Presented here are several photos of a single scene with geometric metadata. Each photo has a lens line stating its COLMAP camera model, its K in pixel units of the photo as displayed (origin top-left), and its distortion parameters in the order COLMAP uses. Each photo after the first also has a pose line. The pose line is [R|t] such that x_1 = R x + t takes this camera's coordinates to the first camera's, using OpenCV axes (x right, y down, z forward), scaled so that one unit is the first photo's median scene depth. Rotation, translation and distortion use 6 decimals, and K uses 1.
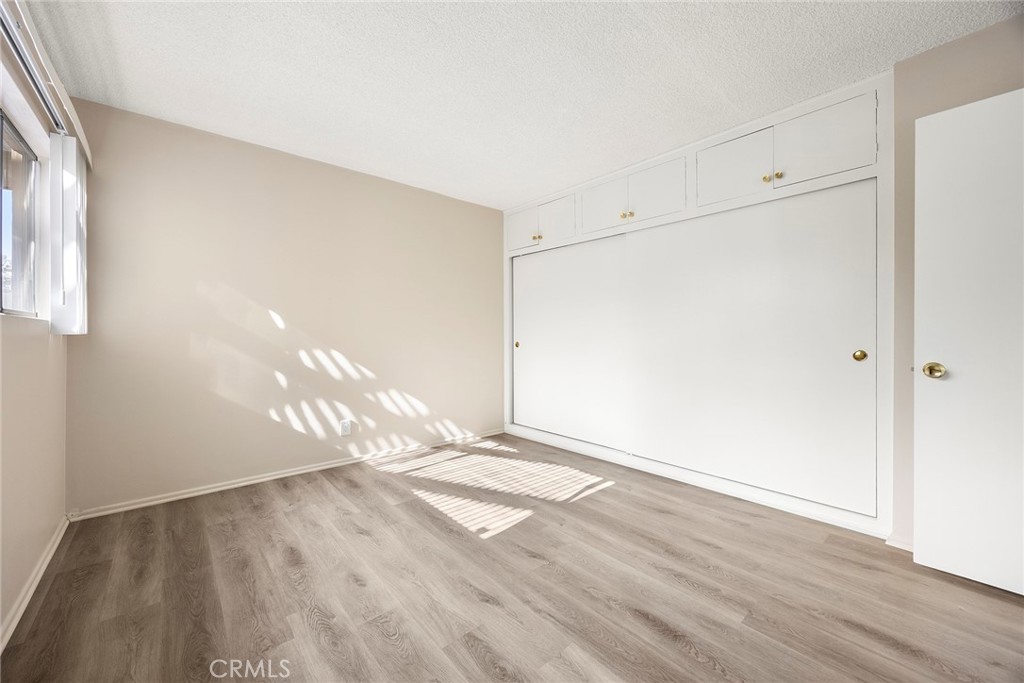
lens RADIAL K [[390.8, 0, 502.1], [0, 390.8, 338.2], [0, 0, 1]] dist [-0.003915, 0.000010]
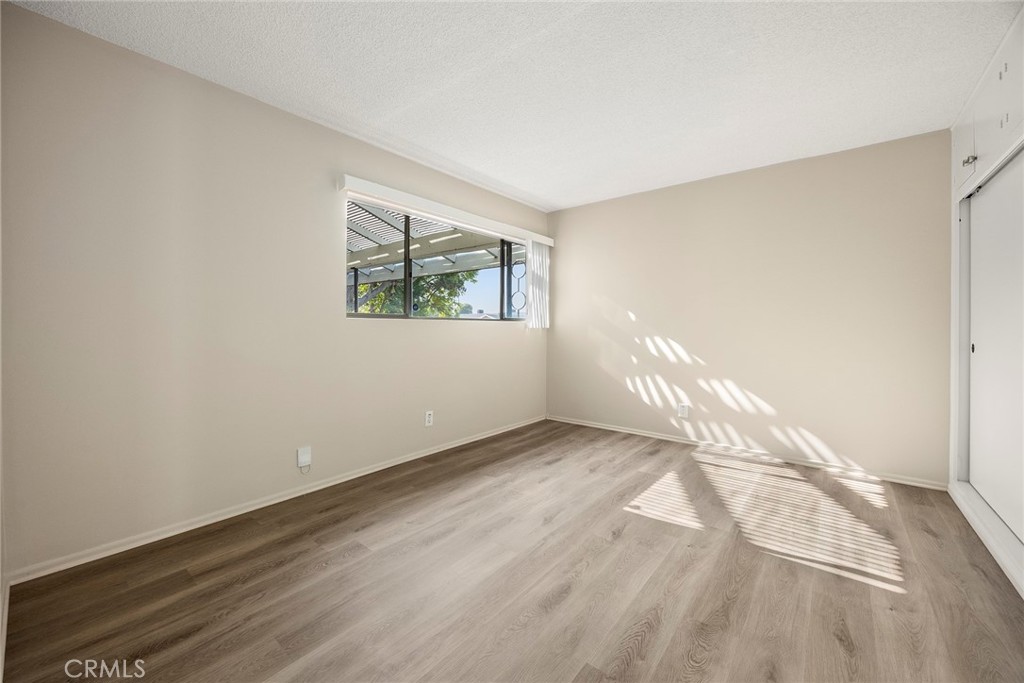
lens RADIAL K [[399.5, 0, 510.6], [0, 399.5, 330.9], [0, 0, 1]] dist [0.002090, 0.000323]
pose [[0.182401, 0.004838, -0.983212, 0.737118], [-0.017581, 0.999844, 0.001659, 0.011766], [0.983067, 0.016983, 0.182457, 0.351317]]
